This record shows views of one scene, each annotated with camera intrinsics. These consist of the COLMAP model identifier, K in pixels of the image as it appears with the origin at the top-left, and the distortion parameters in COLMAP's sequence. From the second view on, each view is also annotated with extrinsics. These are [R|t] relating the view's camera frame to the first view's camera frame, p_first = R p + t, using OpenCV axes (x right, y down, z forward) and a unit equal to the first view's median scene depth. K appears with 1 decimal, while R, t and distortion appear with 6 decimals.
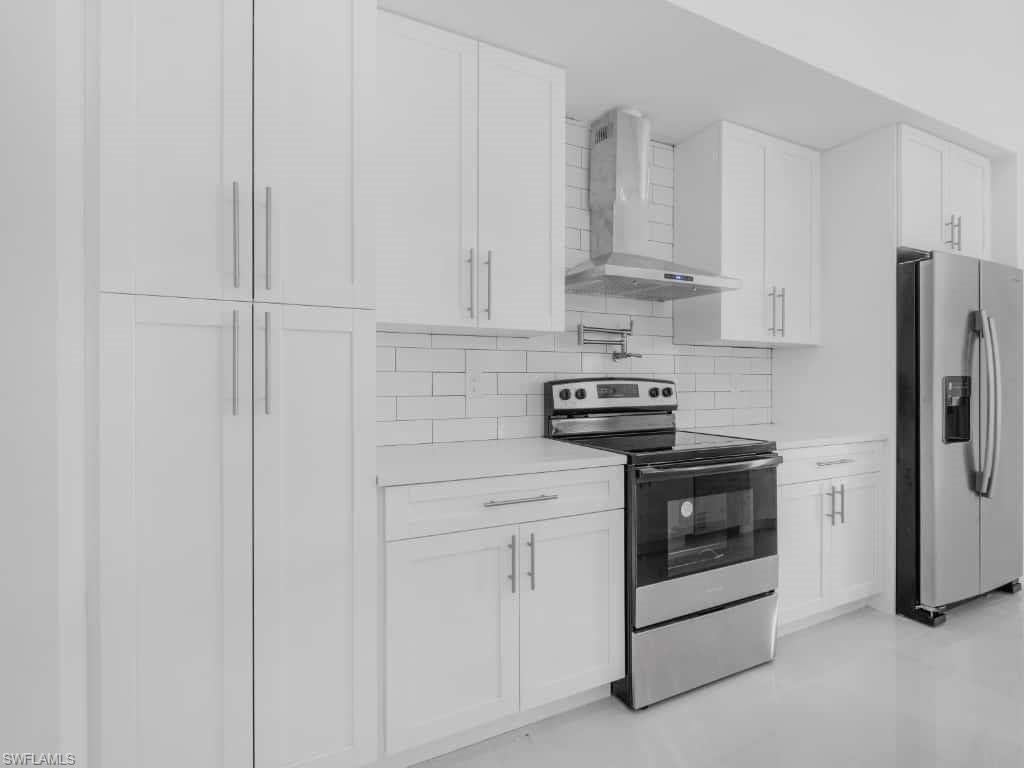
lens RADIAL K [[470.4, 0, 507.8], [0, 470.4, 382.4], [0, 0, 1]] dist [0.001436, 0.000091]
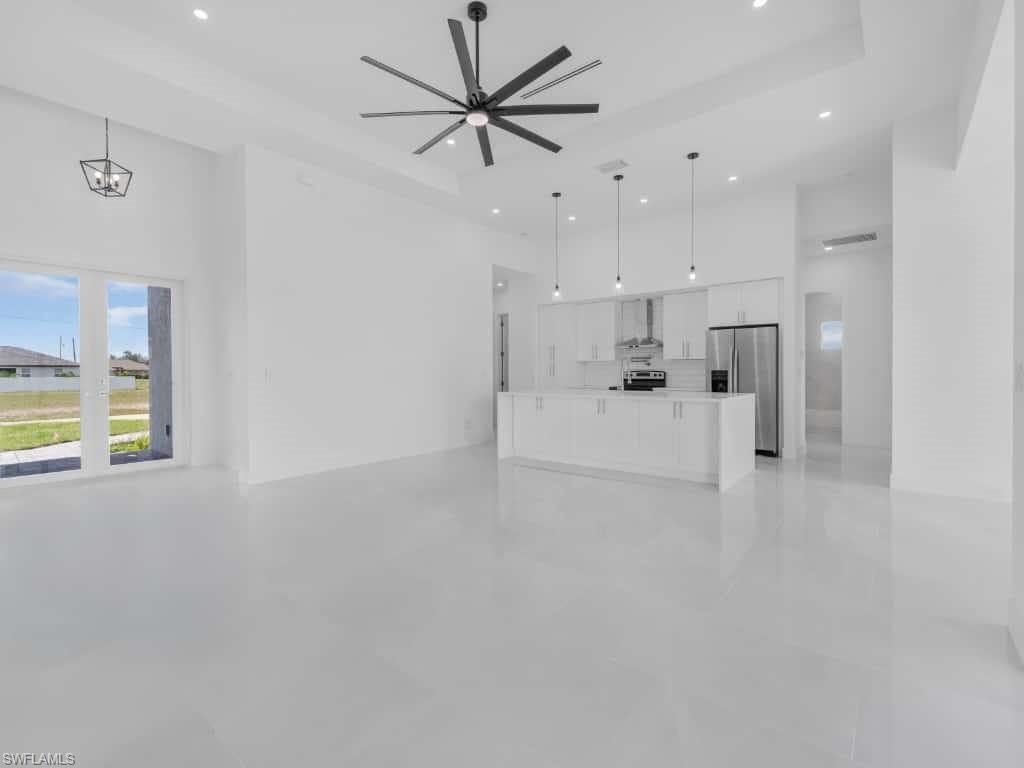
lens RADIAL K [[470.4, 0, 507.8], [0, 470.4, 382.4], [0, 0, 1]] dist [0.001436, 0.000091]
pose [[0.440271, 0.019491, -0.897653, 3.068447], [0.000094, 0.999763, 0.021755, 0.000979], [0.897865, -0.009663, 0.440165, -1.541698]]
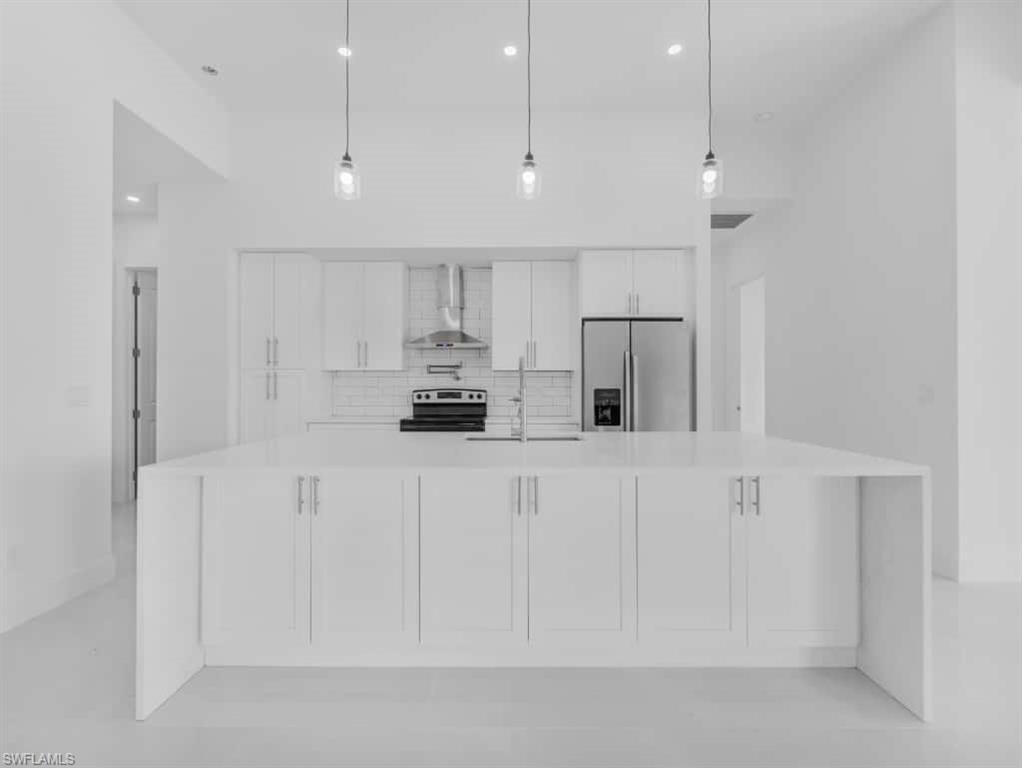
lens RADIAL K [[469.5, 0, 506.8], [0, 469.5, 382.4], [0, 0, 1]] dist [0.001436, 0.000091]
pose [[0.903060, -0.004452, -0.429492, 1.388124], [-0.001883, 0.999896, -0.014324, -0.009797], [0.429511, 0.013744, 0.902957, -0.788707]]
